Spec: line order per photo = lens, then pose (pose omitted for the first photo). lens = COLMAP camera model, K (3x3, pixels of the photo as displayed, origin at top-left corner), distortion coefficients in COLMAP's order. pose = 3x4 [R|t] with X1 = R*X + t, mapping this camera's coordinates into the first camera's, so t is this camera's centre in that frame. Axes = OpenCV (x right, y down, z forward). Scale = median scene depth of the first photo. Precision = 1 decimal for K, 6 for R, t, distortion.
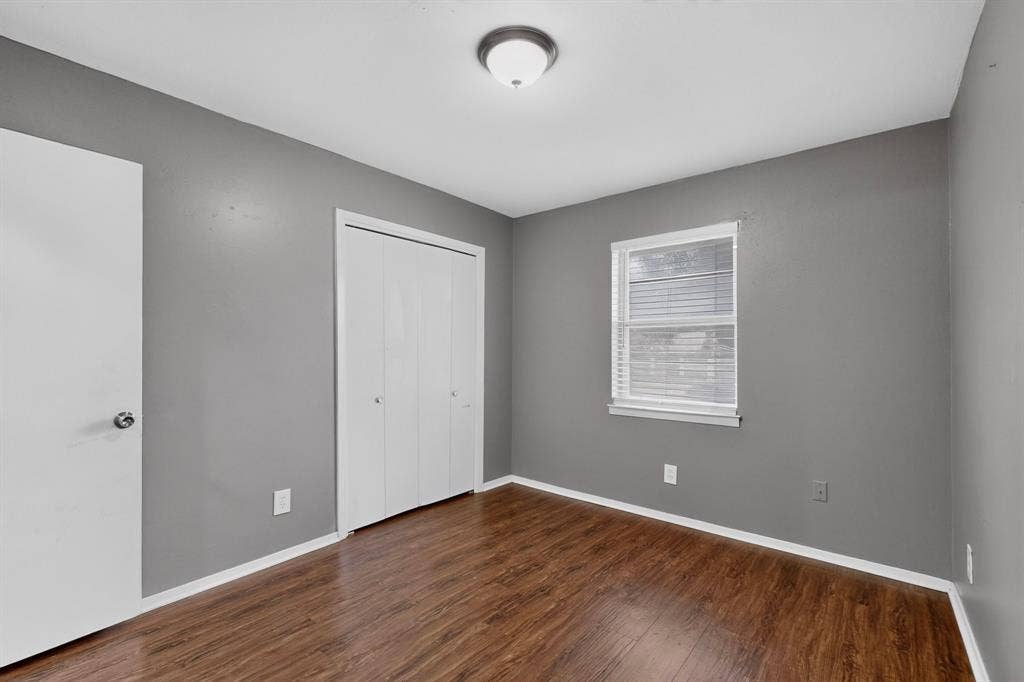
lens RADIAL K [[451.5, 0, 510.3], [0, 451.5, 345.4], [0, 0, 1]] dist [-0.004855, -0.000294]
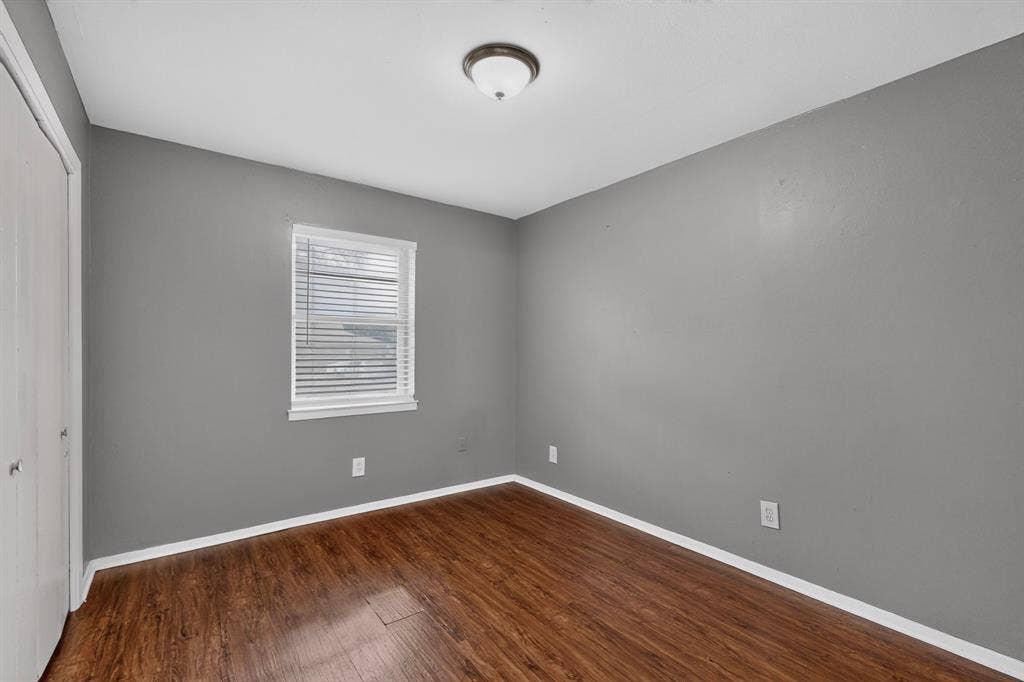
lens RADIAL K [[451.5, 0, 510.3], [0, 451.5, 345.4], [0, 0, 1]] dist [-0.004855, -0.000294]
pose [[0.242100, -0.001054, 0.970251, -0.623840], [-0.002442, 0.999996, 0.001696, 0.005128], [-0.970248, -0.002780, 0.242097, 0.459416]]
